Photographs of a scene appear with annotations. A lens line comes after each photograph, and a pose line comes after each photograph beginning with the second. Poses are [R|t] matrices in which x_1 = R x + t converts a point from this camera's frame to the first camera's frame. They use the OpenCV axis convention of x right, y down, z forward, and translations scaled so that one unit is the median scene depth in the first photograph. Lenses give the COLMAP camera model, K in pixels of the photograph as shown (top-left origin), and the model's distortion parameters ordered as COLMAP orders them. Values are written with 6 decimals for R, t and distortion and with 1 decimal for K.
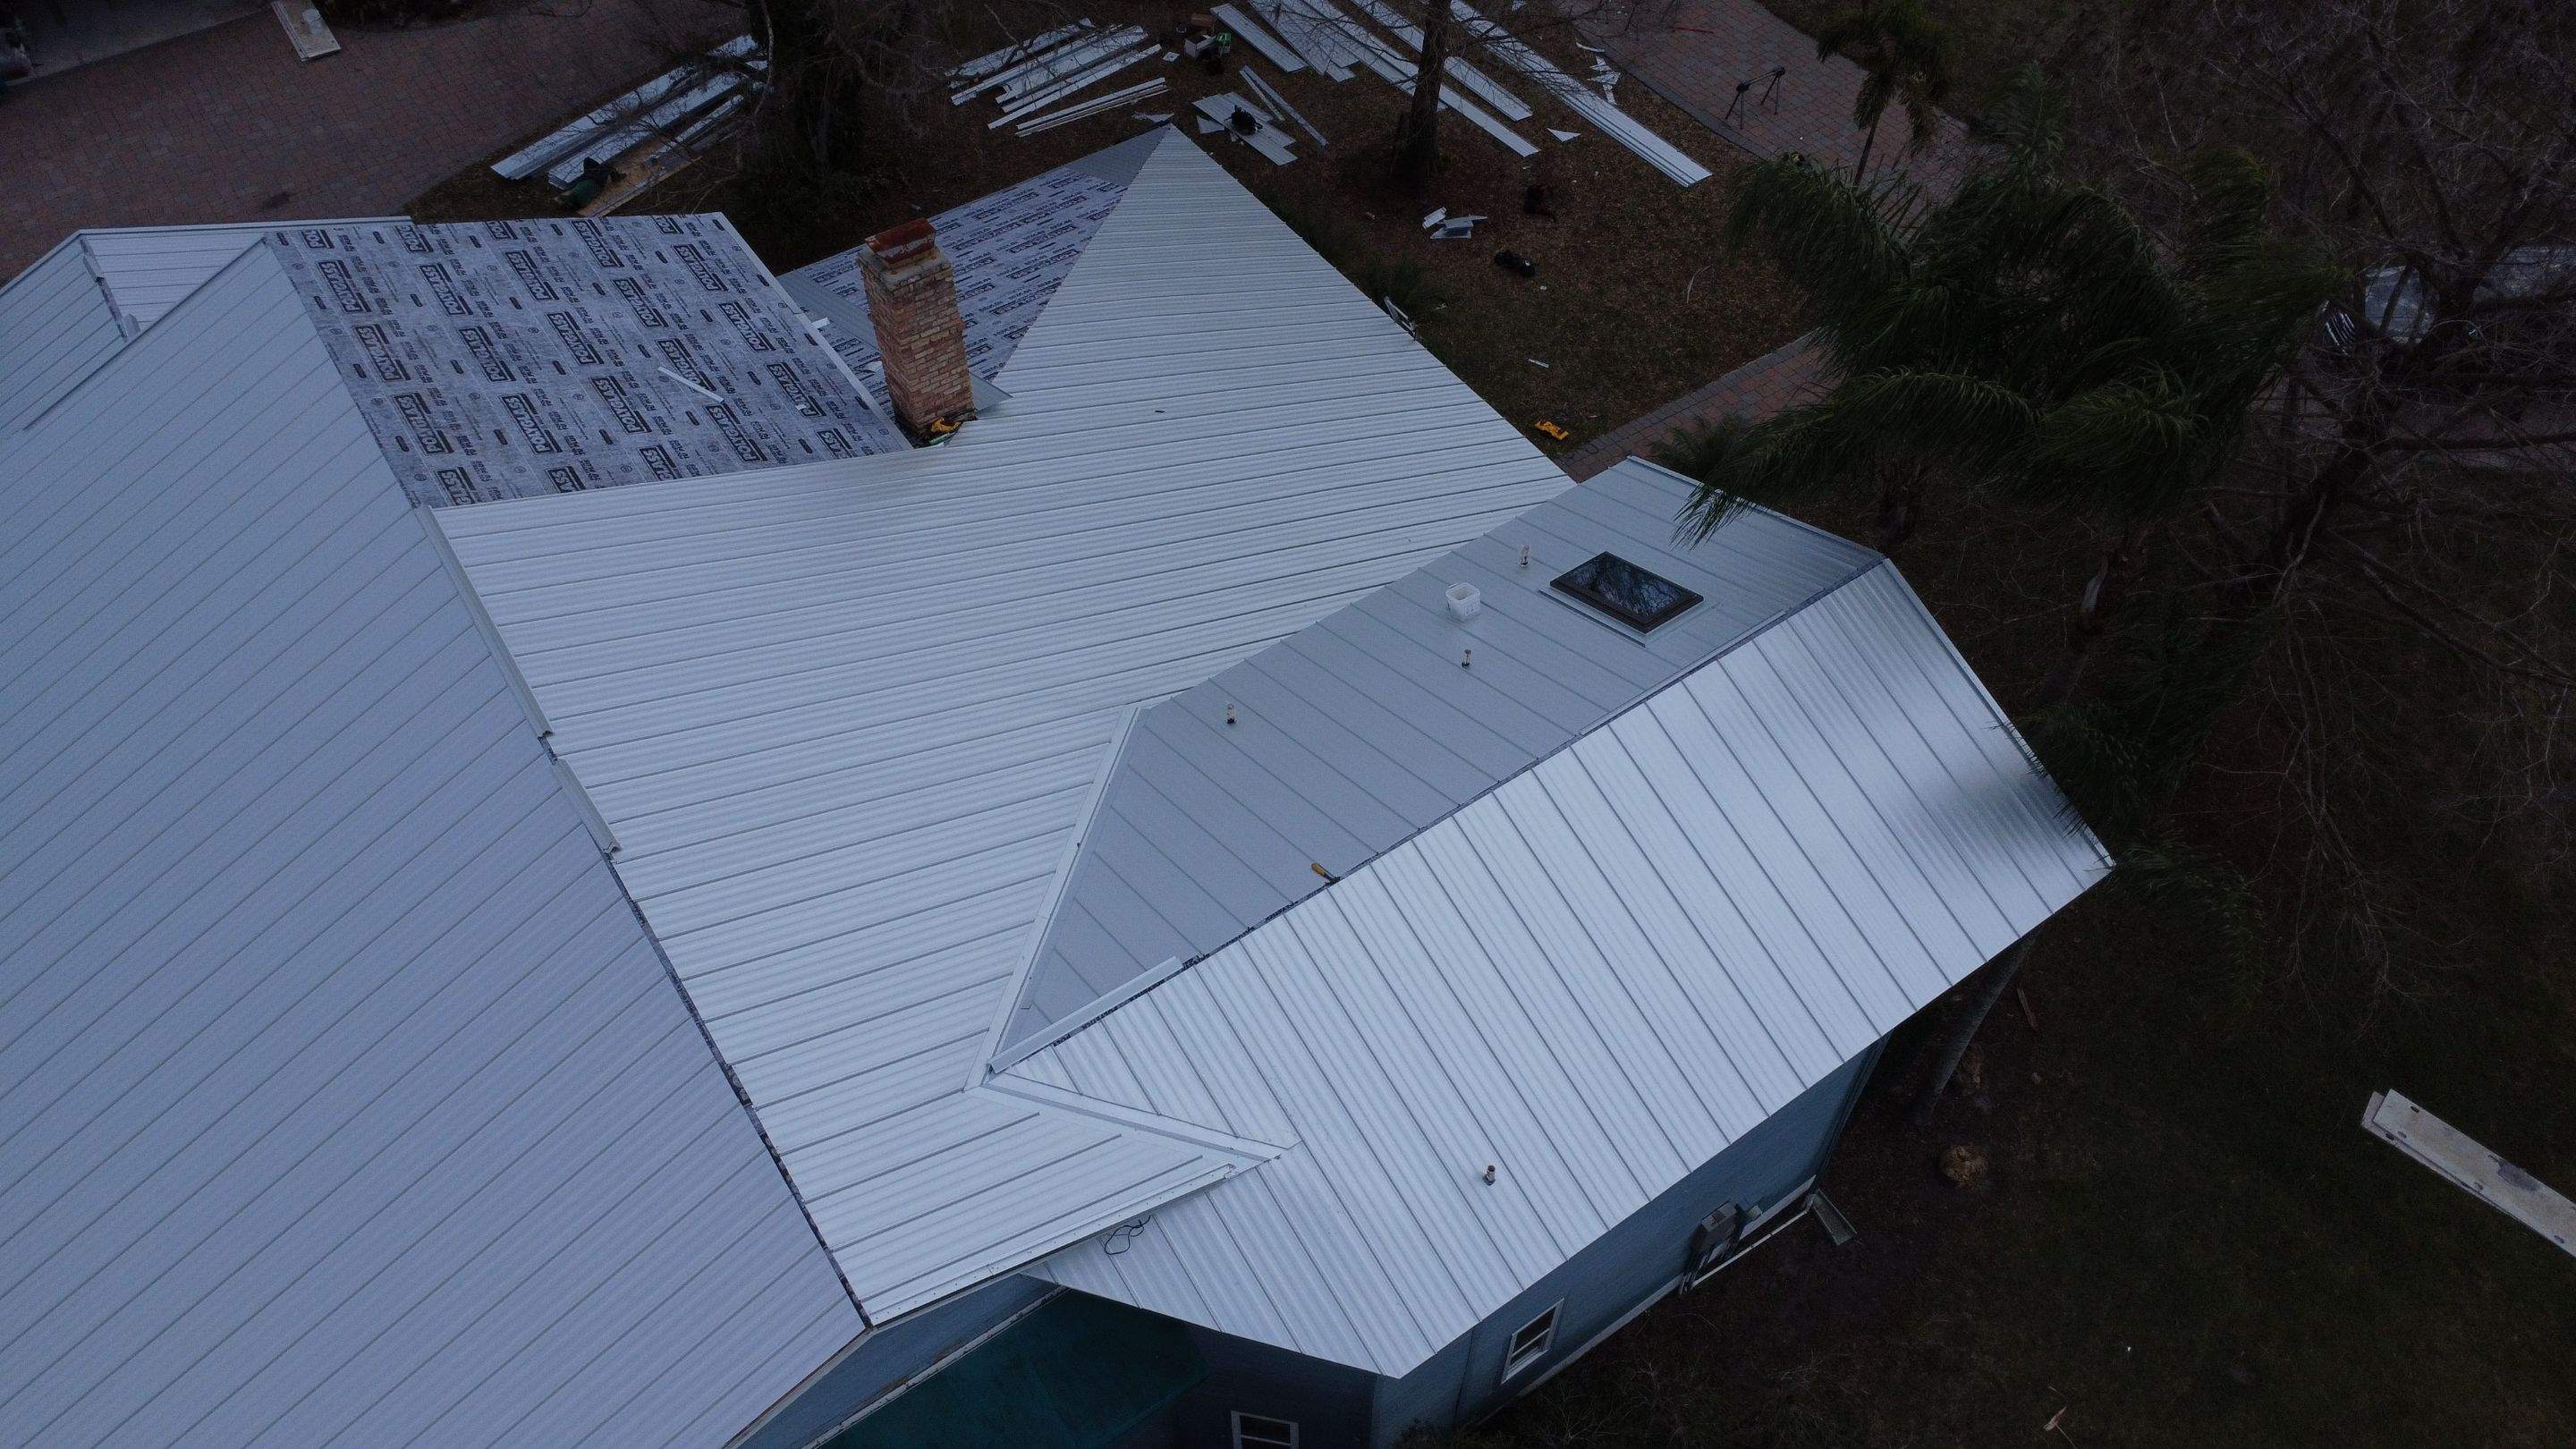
lens RADIAL K [[1864.3, 0, 1280.1], [0, 1864.3, 712.9], [0, 0, 1]] dist [-0.023971, -0.008412]
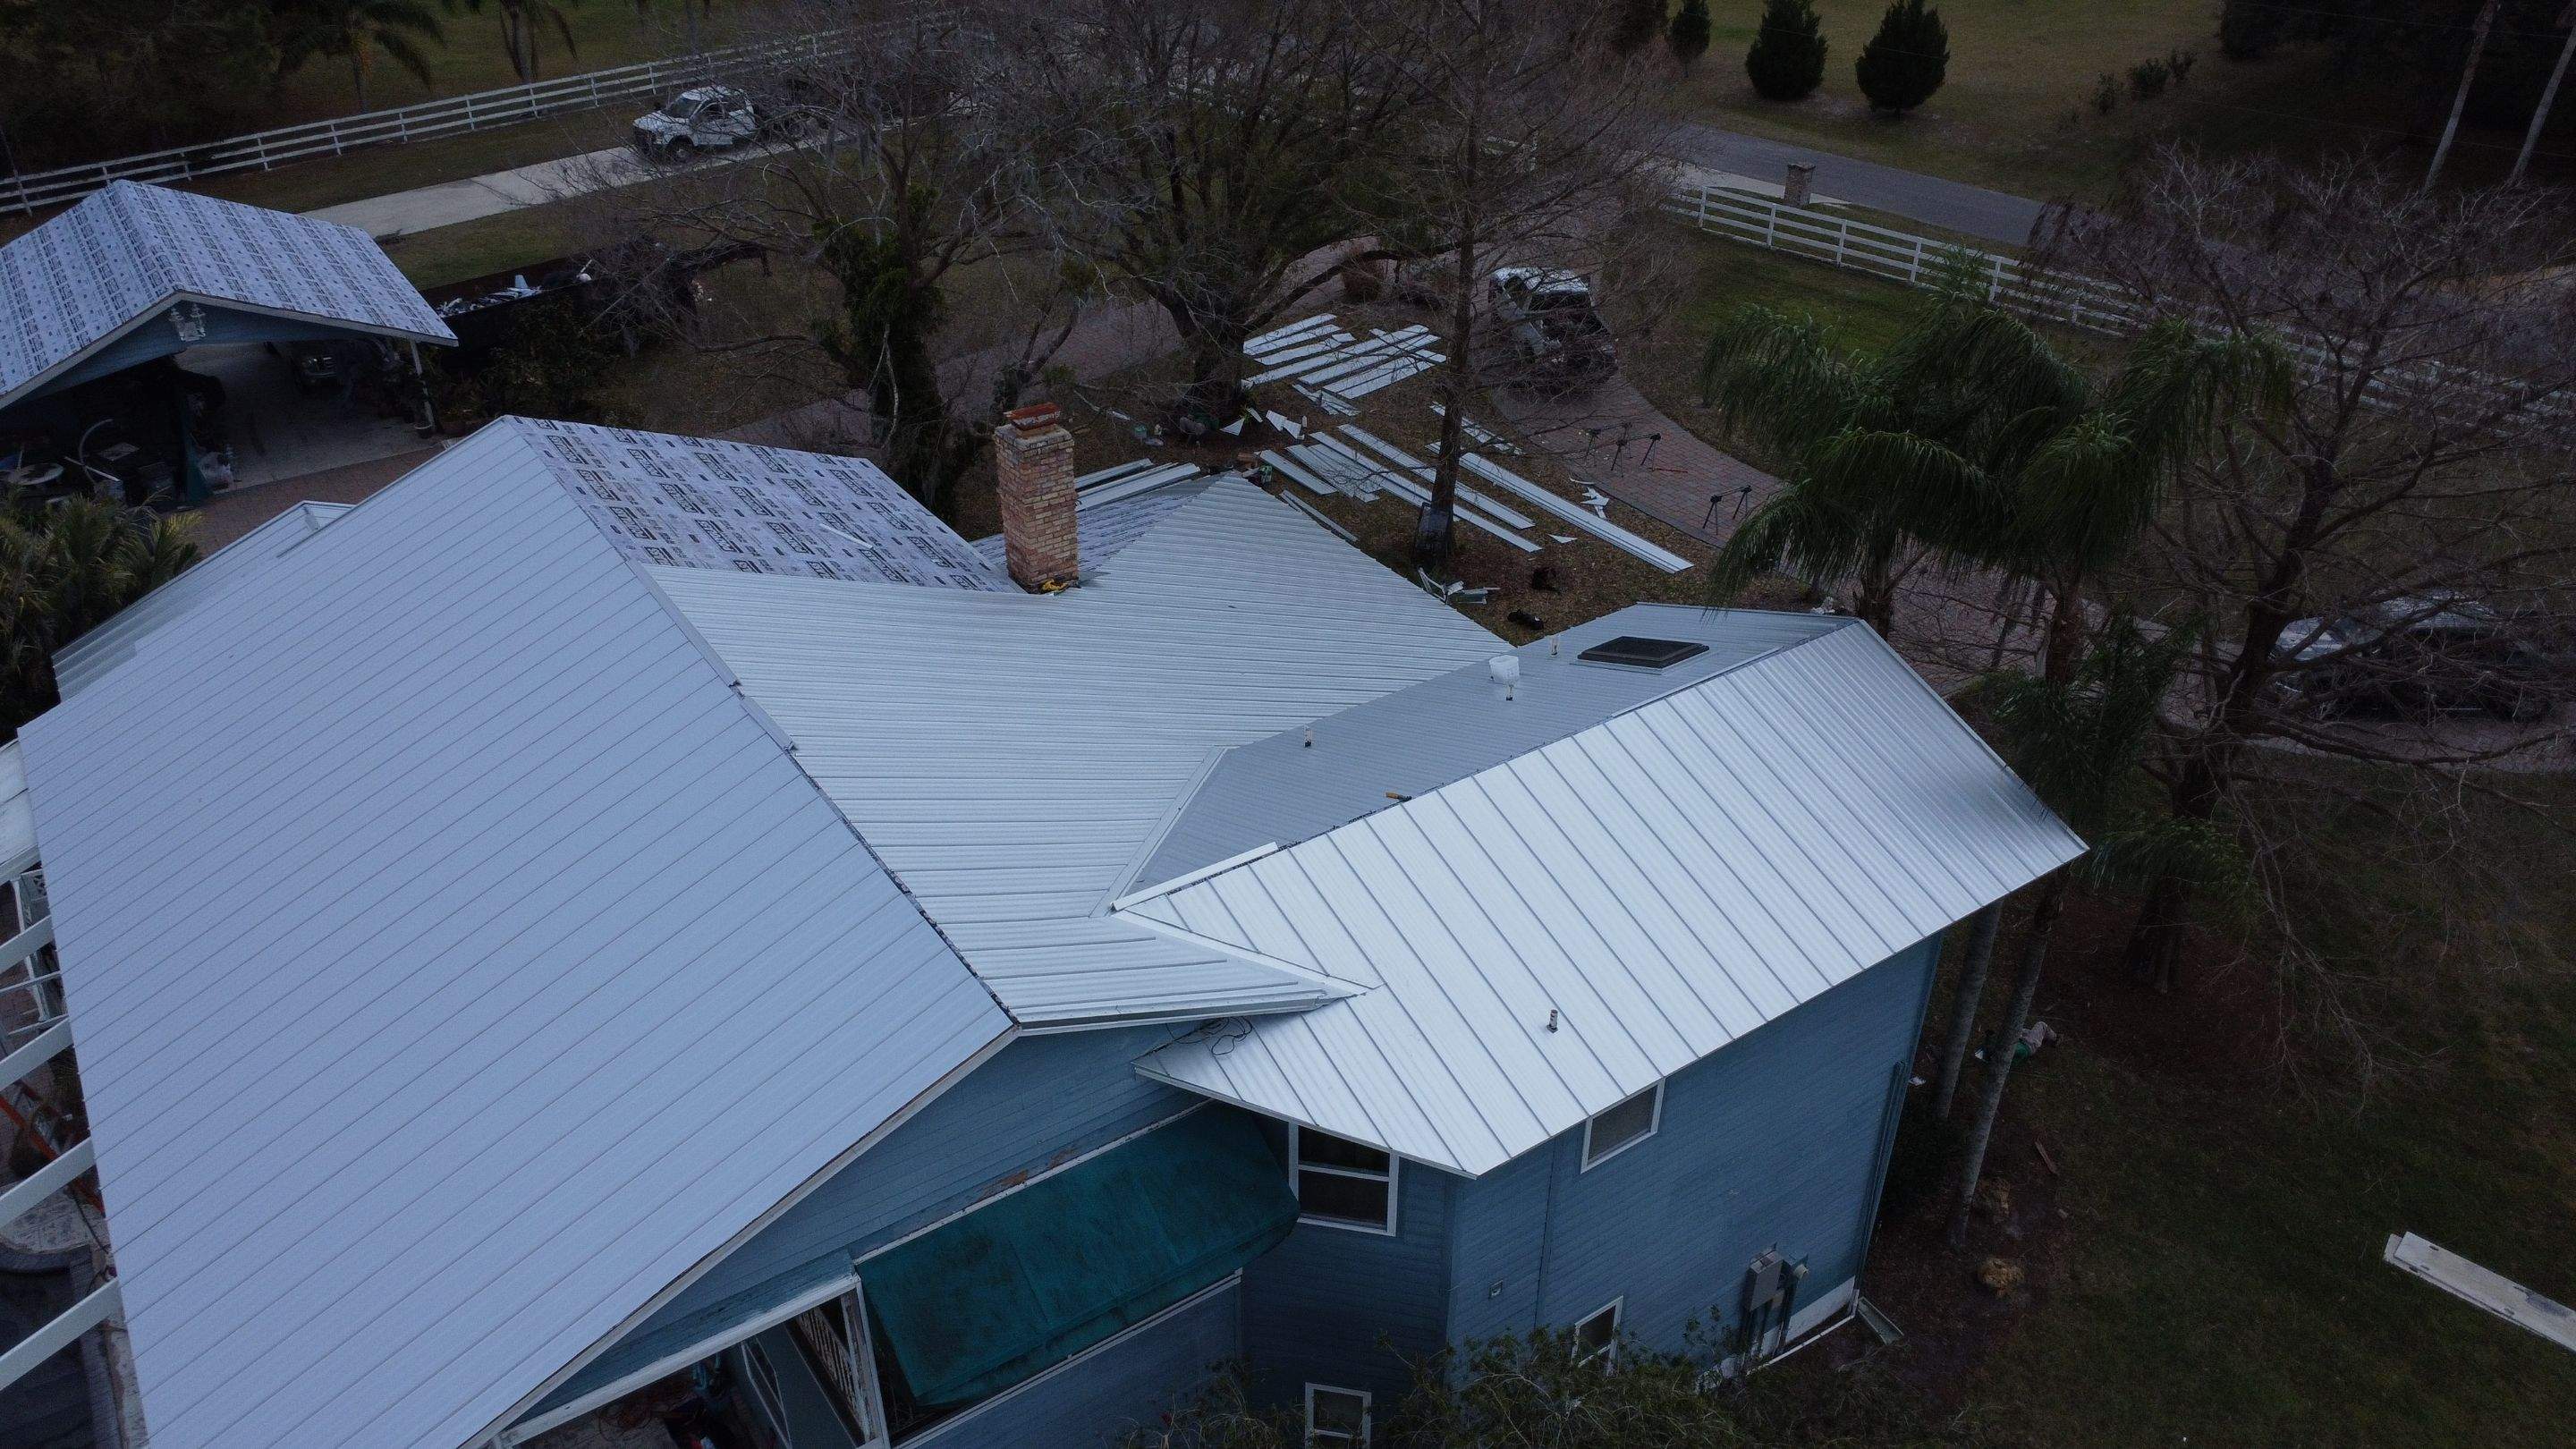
lens RADIAL K [[1864.3, 0, 1280.1], [0, 1864.3, 712.9], [0, 0, 1]] dist [-0.023971, -0.008412]
pose [[0.999975, 0.006997, -0.000543, -0.038561], [-0.006767, 0.940805, -0.338881, 0.339387], [-0.001860, 0.338876, 0.940829, -0.085029]]
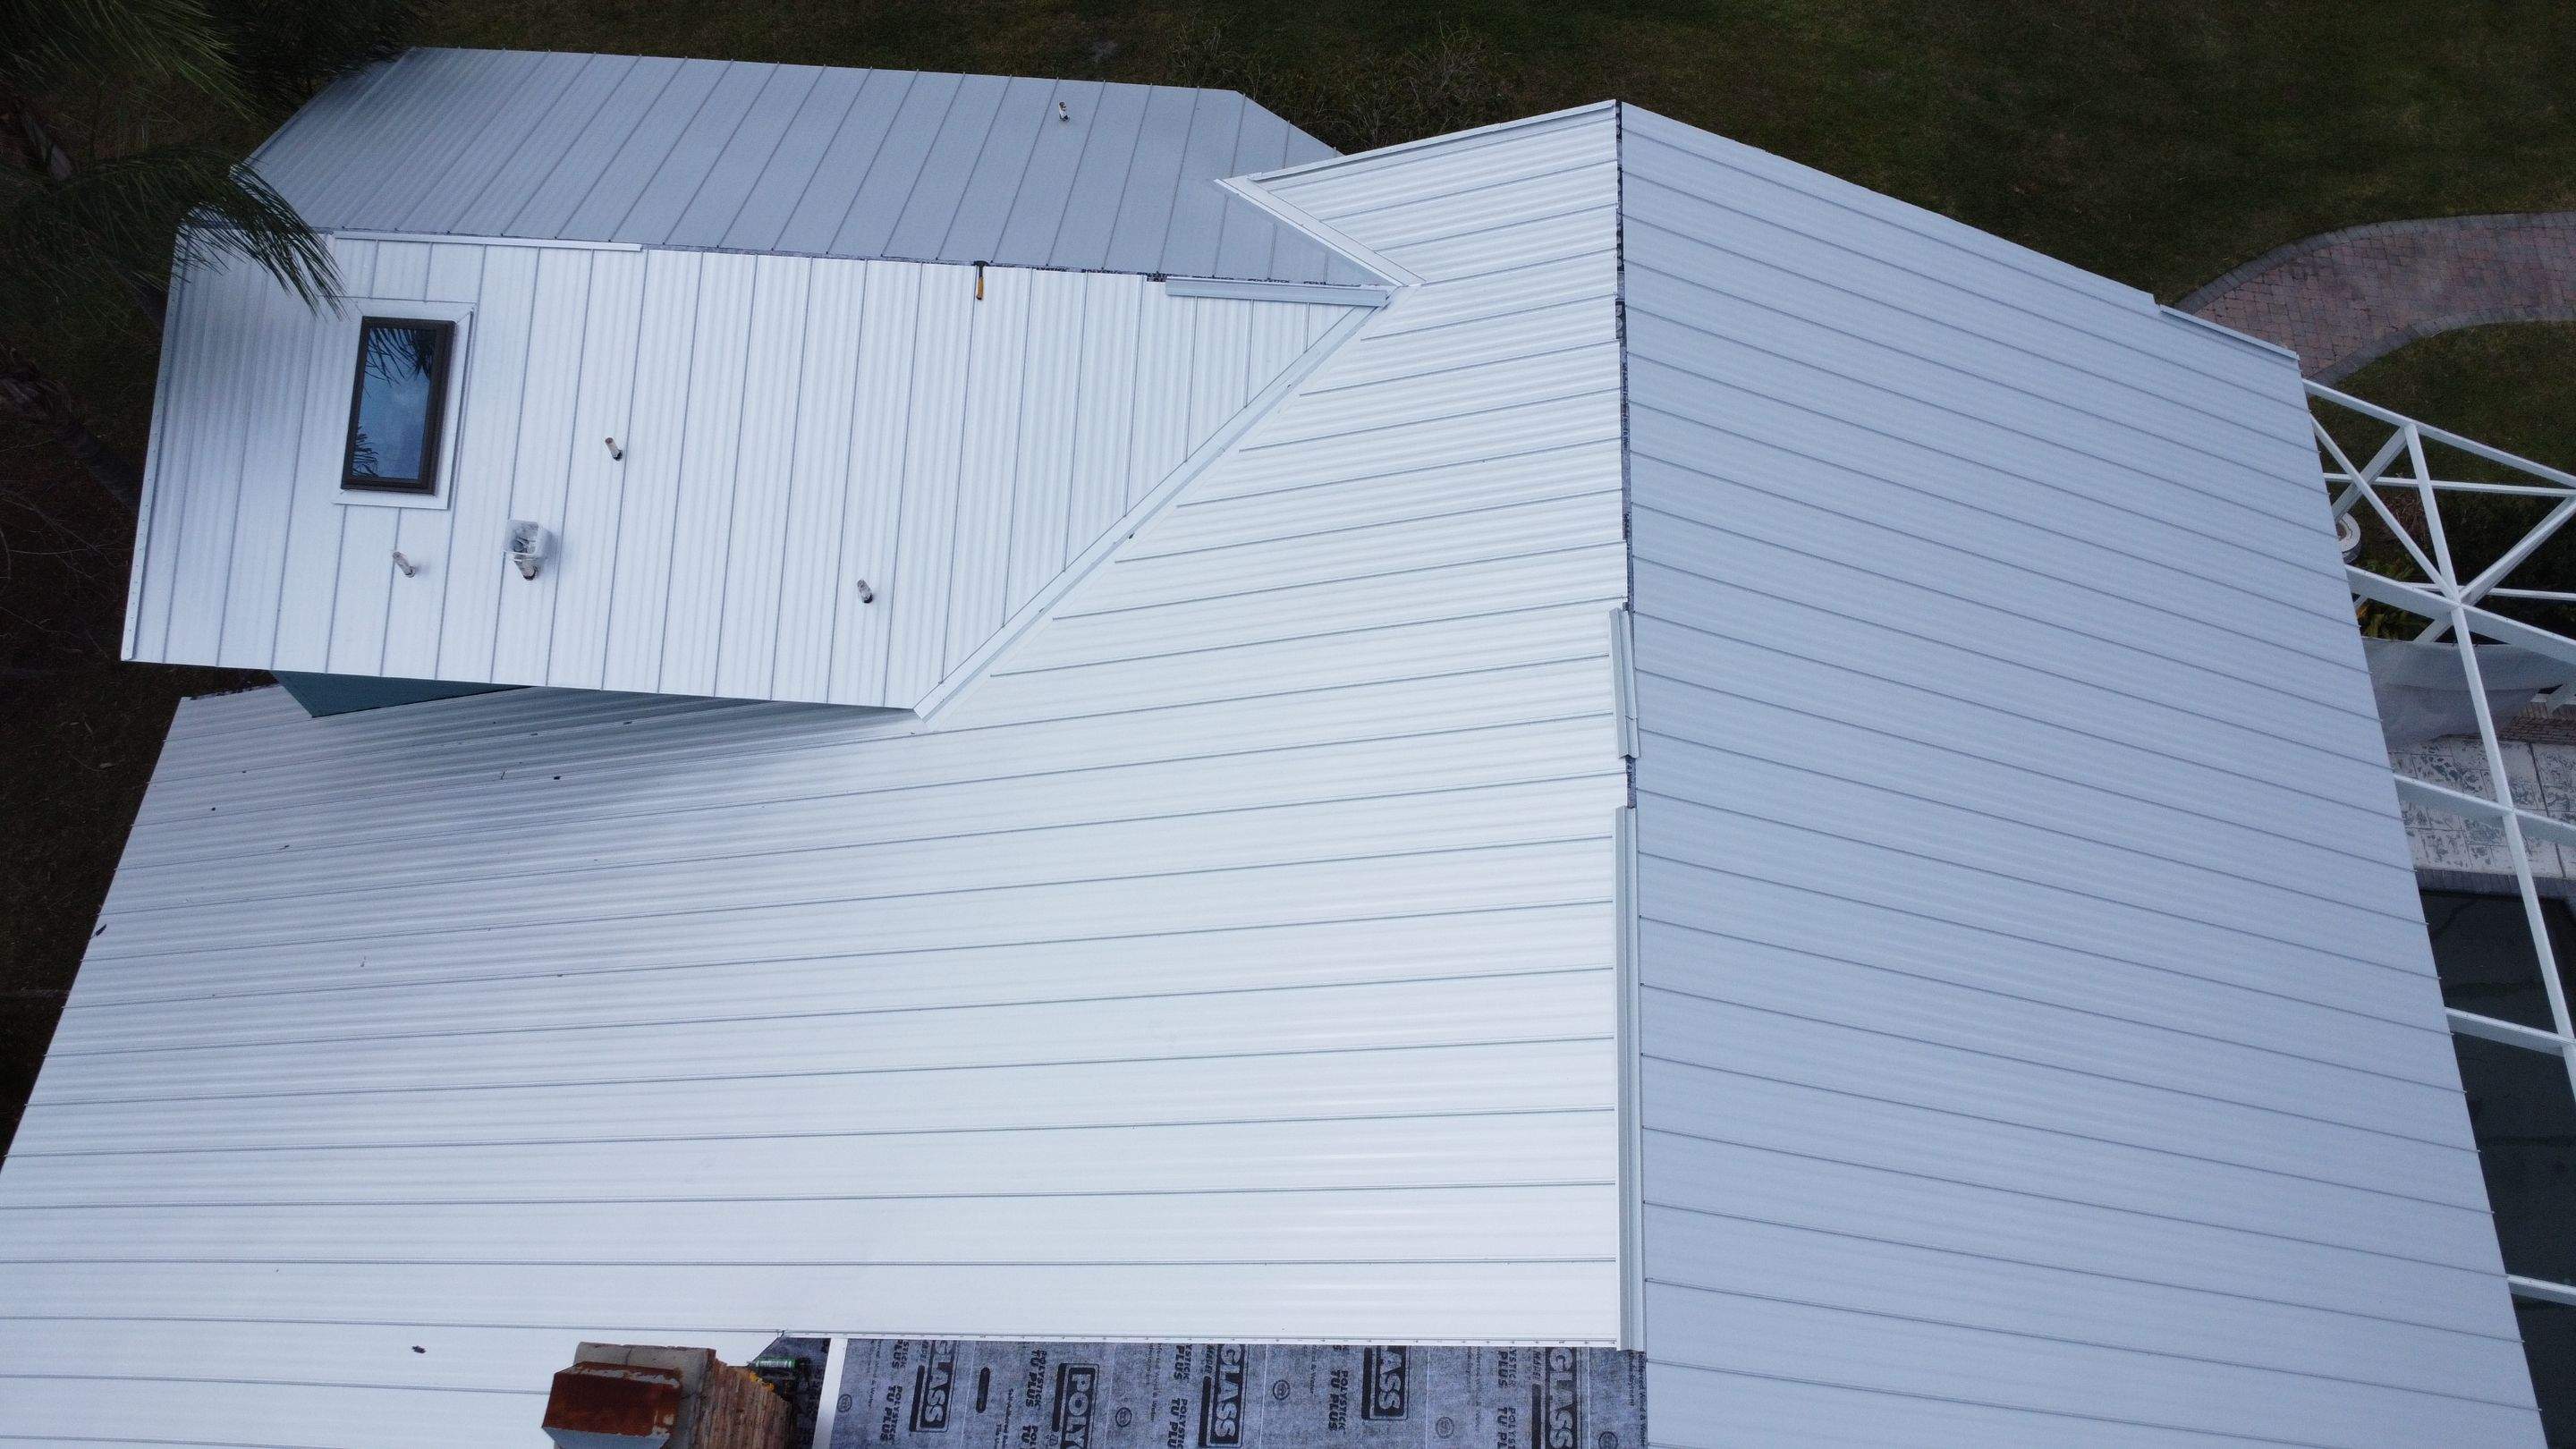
lens RADIAL K [[1864.3, 0, 1280.1], [0, 1864.3, 712.9], [0, 0, 1]] dist [-0.023971, -0.008412]
pose [[-0.782214, -0.553390, 0.286183, -0.380940], [0.483343, -0.249209, 0.839211, -0.537384], [-0.393092, 0.794767, 0.462412, 0.537090]]
